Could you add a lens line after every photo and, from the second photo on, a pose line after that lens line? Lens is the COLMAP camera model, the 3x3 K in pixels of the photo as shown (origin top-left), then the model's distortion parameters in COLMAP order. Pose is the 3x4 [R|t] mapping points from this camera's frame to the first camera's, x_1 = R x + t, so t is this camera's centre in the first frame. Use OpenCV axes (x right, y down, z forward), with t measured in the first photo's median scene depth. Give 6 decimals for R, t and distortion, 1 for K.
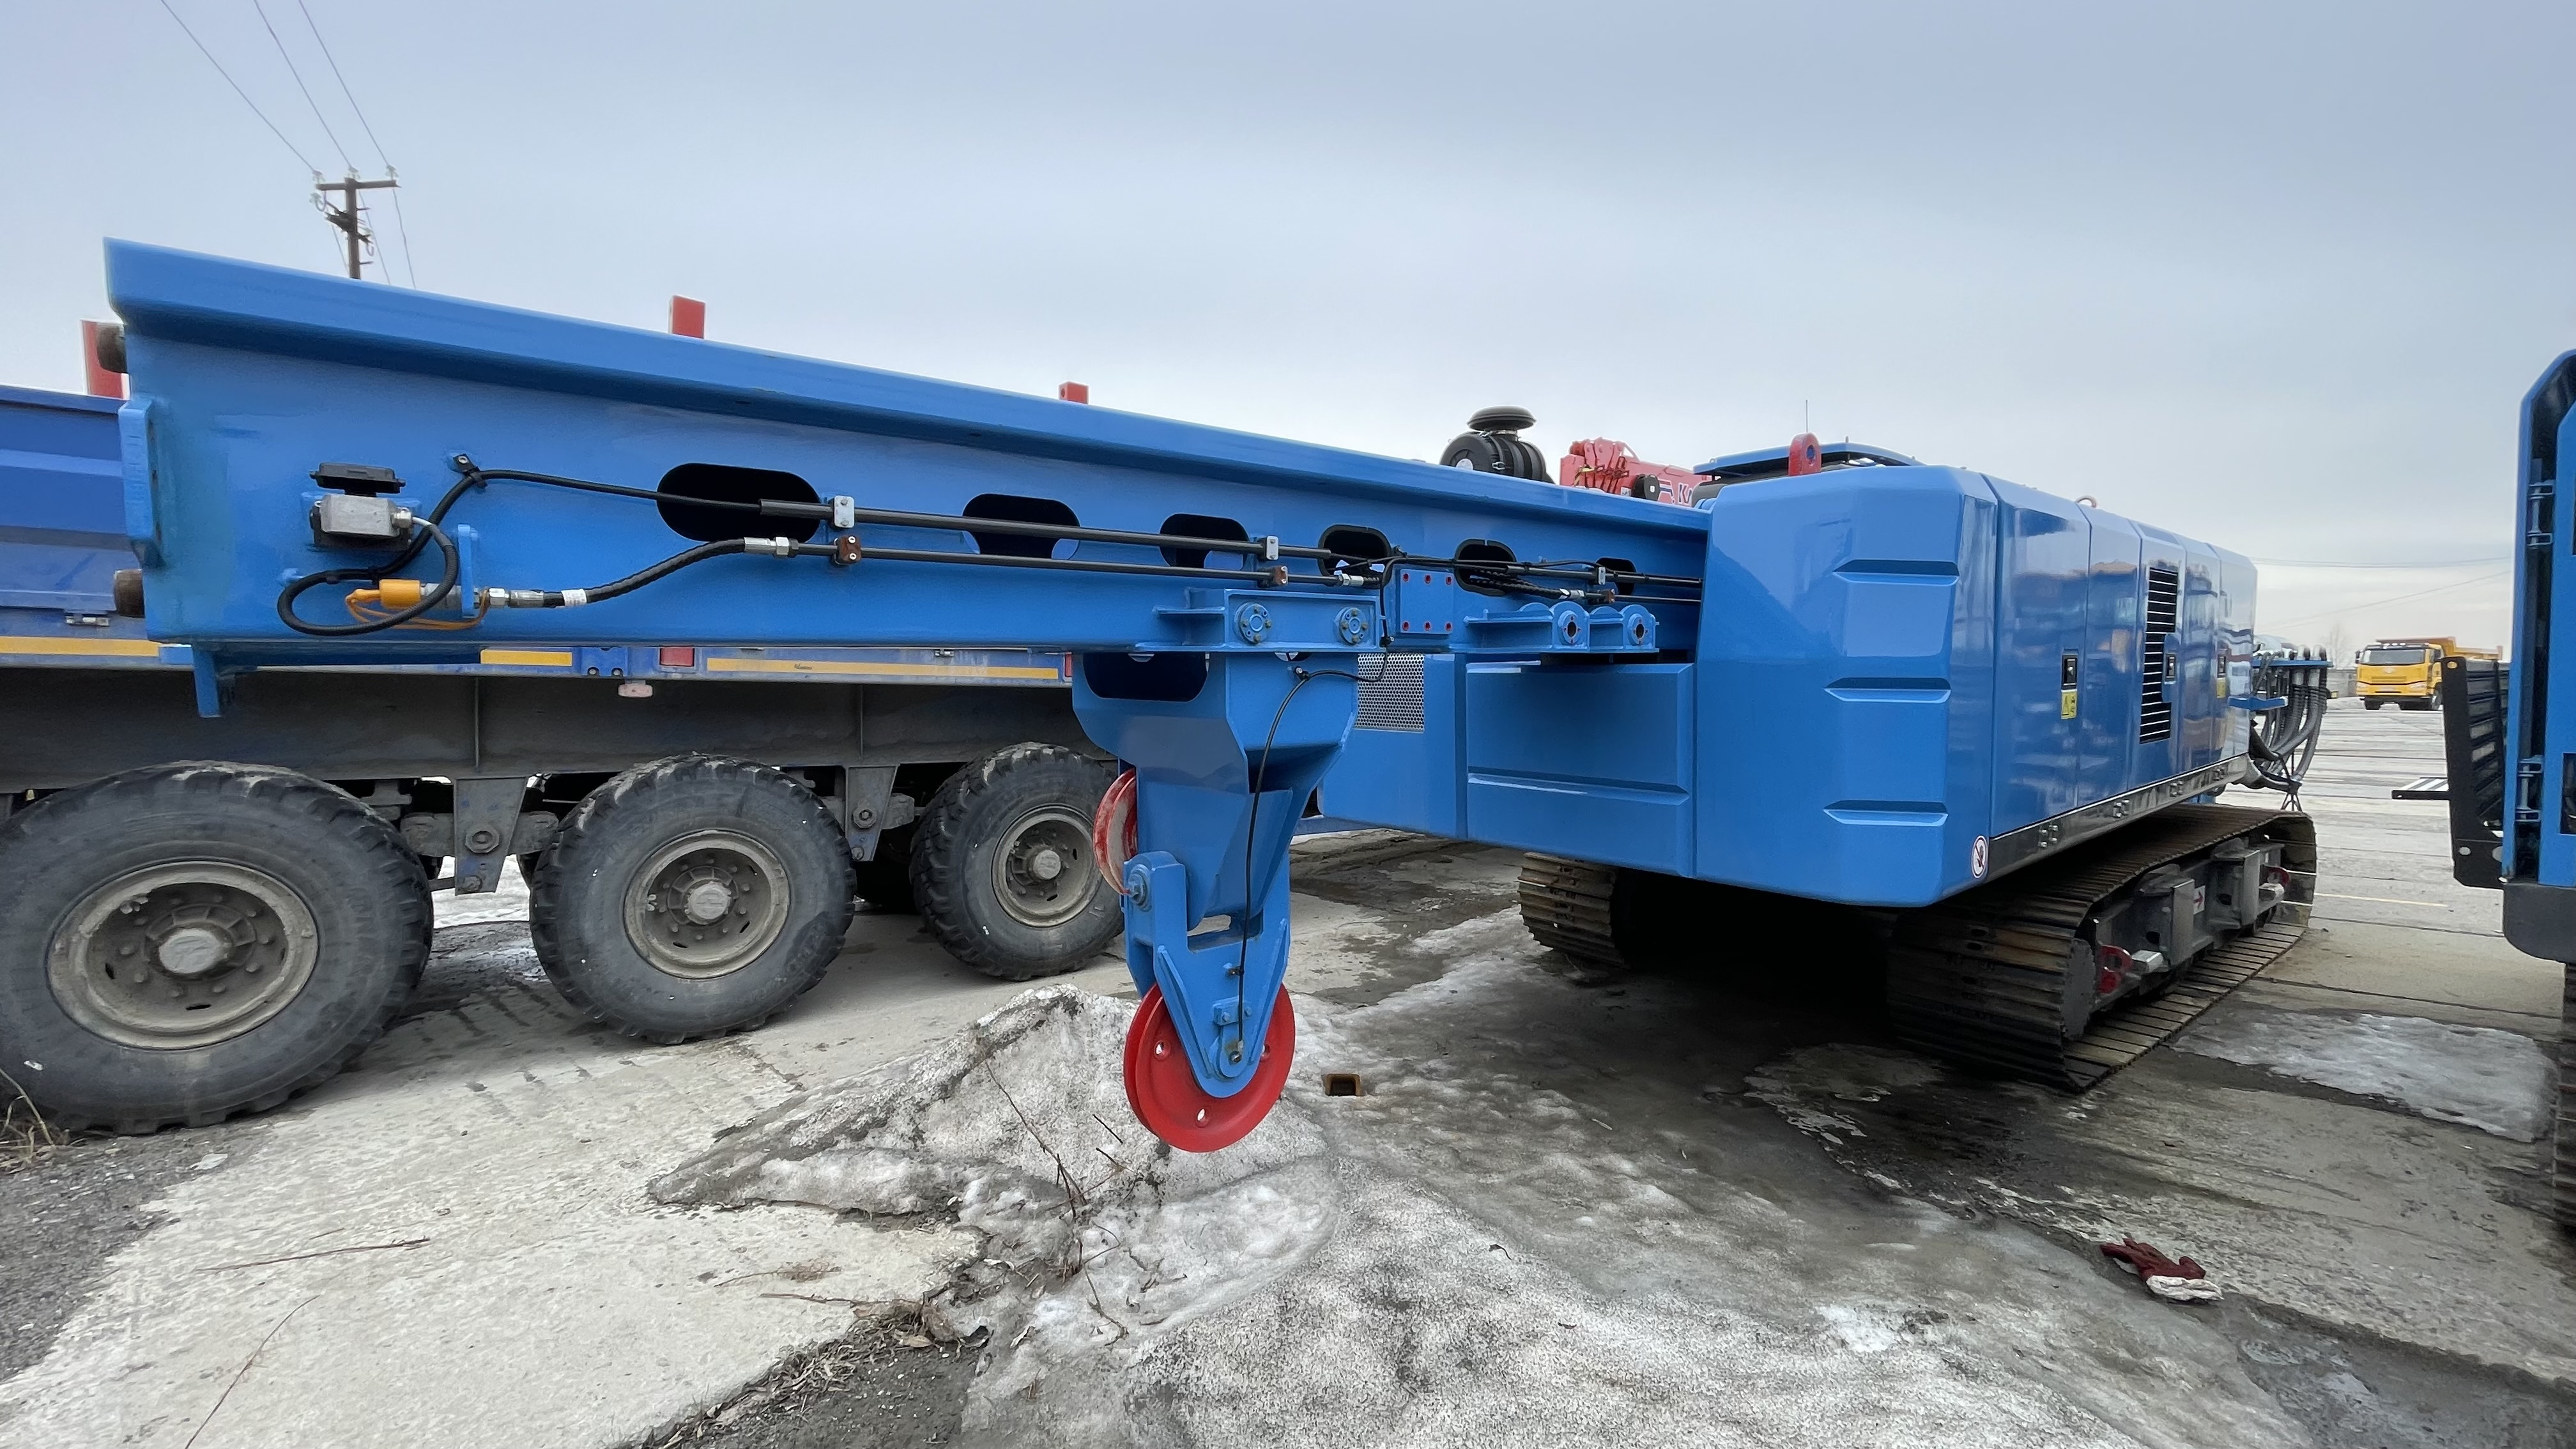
lens RADIAL K [[1070.1, 0, 1287.2], [0, 1070.1, 718.2], [0, 0, 1]] dist [0.002136, 0.000532]
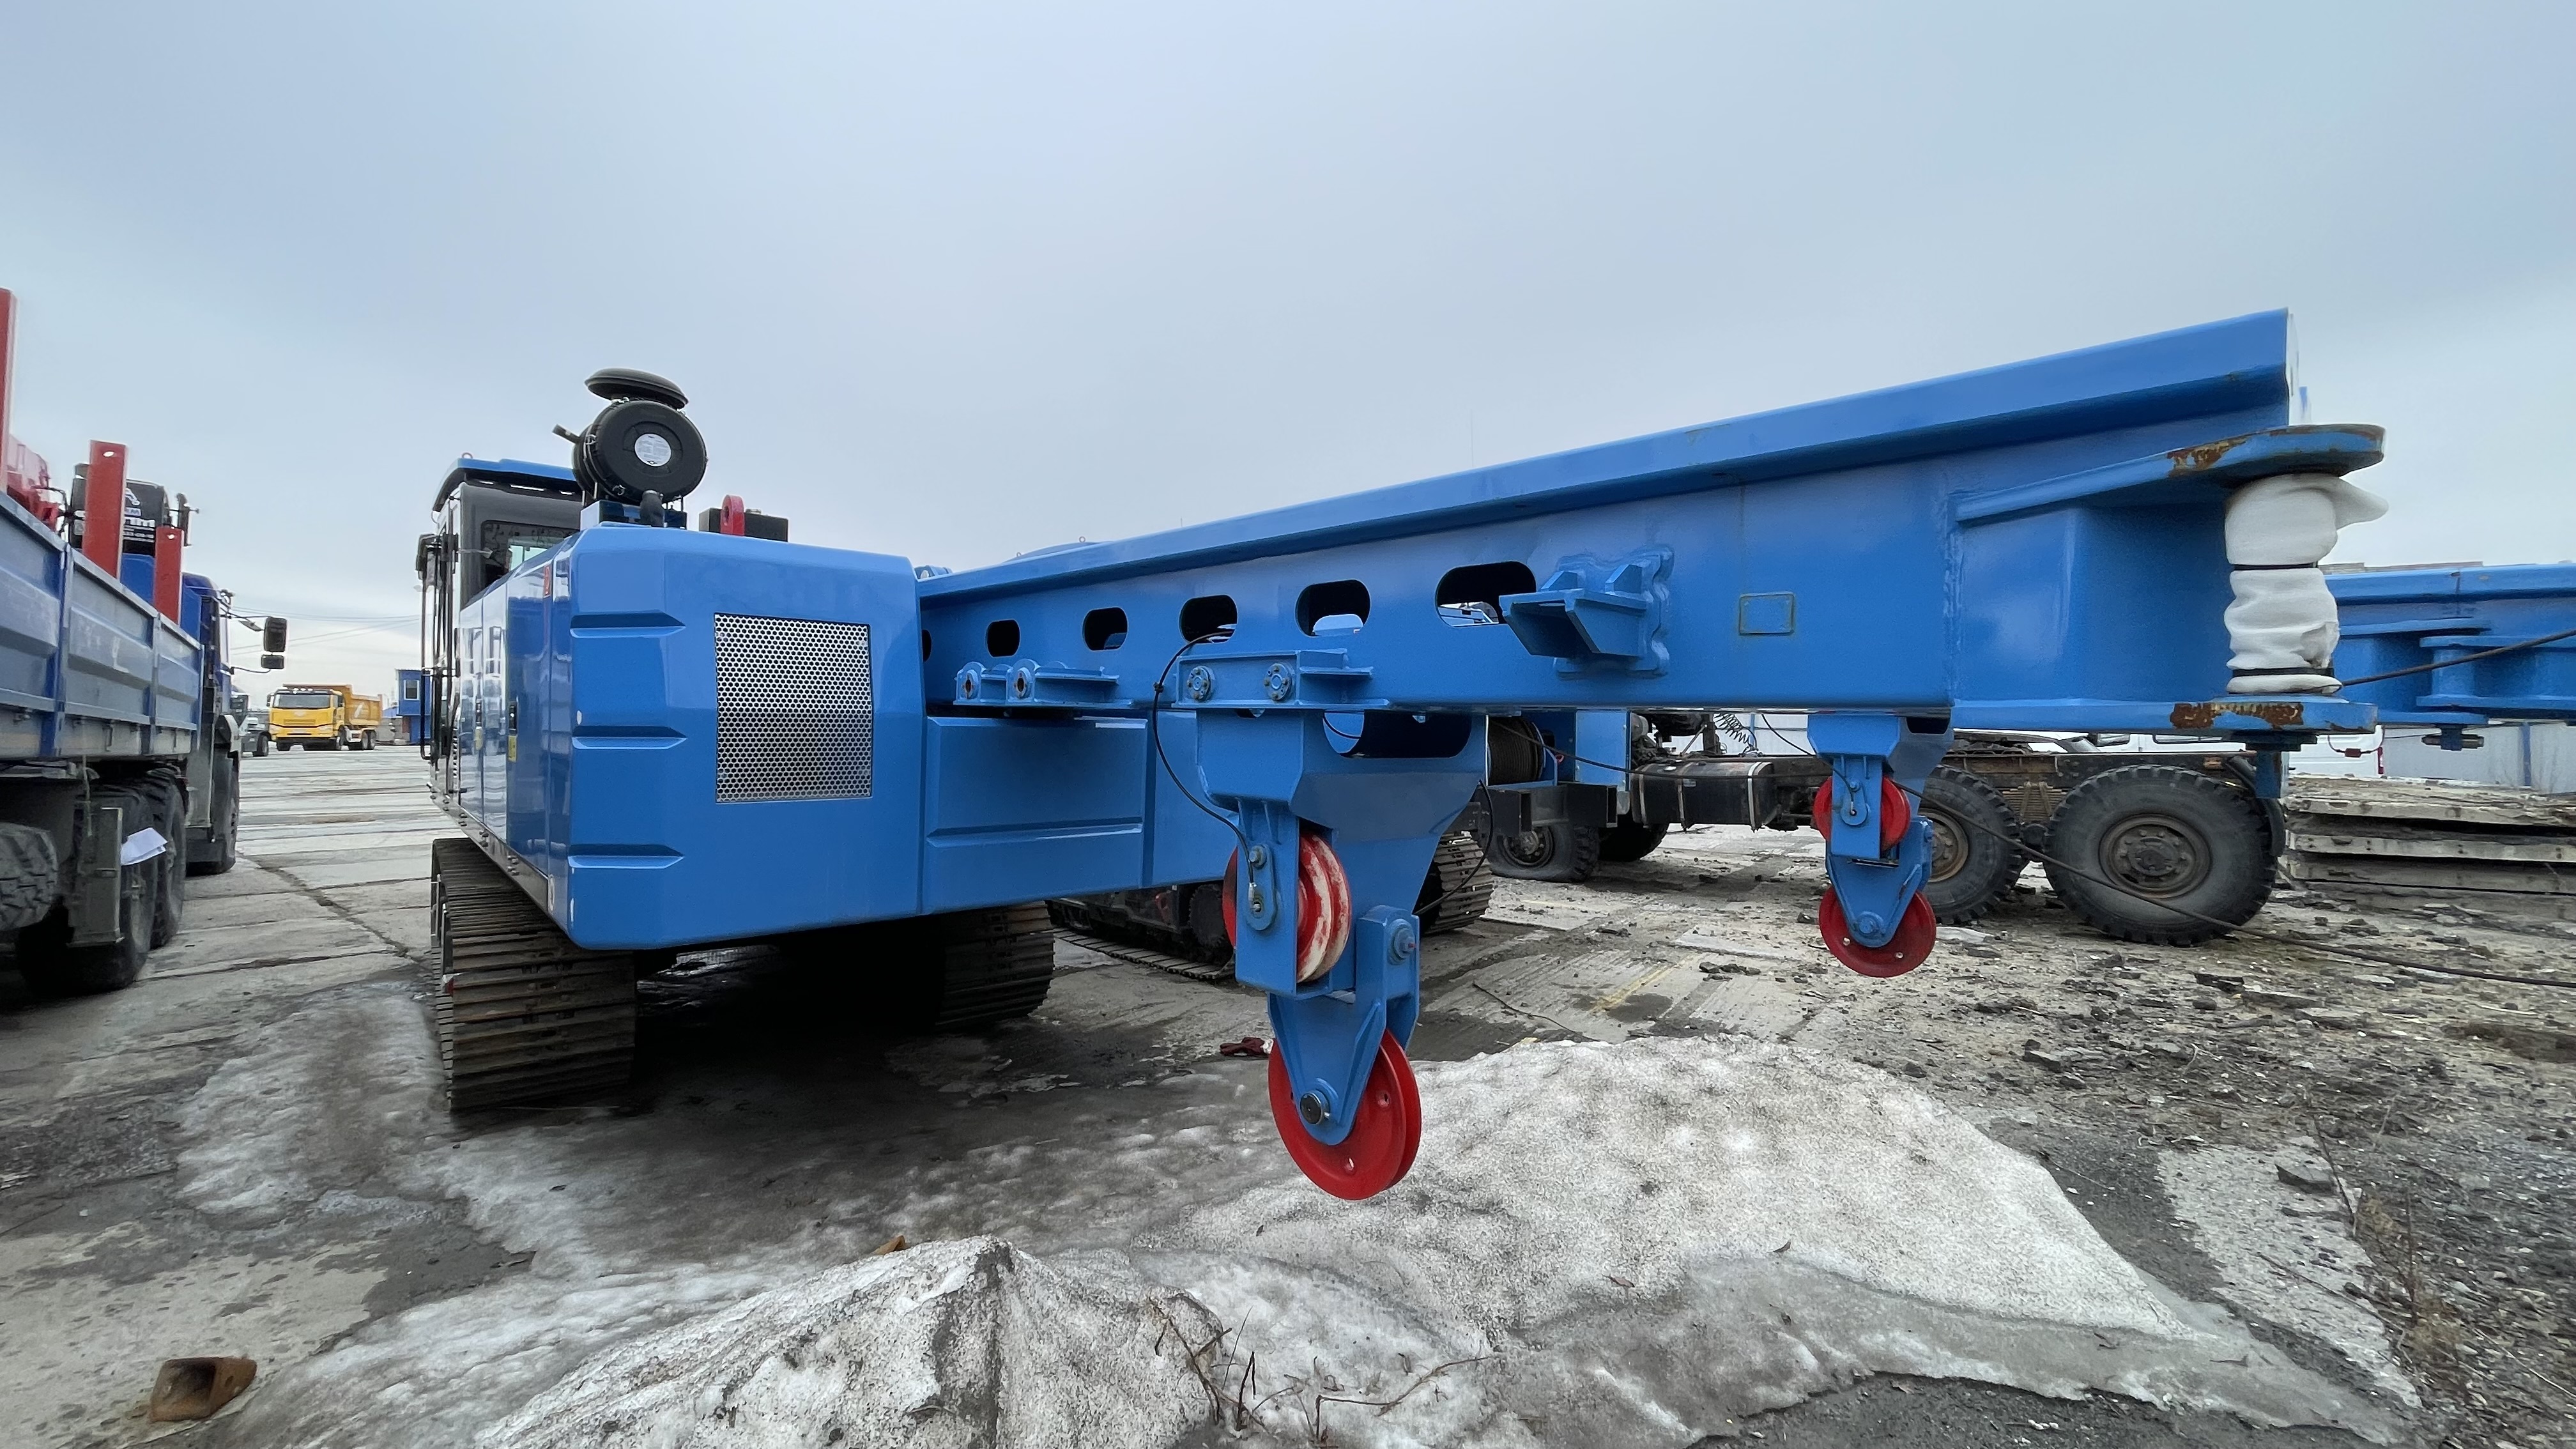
lens RADIAL K [[1070.1, 0, 1285.4], [0, 1070.1, 725.1], [0, 0, 1]] dist [0.002136, 0.000532]
pose [[-0.093066, -0.000030, 0.995660, -0.792376], [0.031439, 0.999501, 0.002969, -0.037141], [-0.995163, 0.031578, -0.093019, 0.831970]]
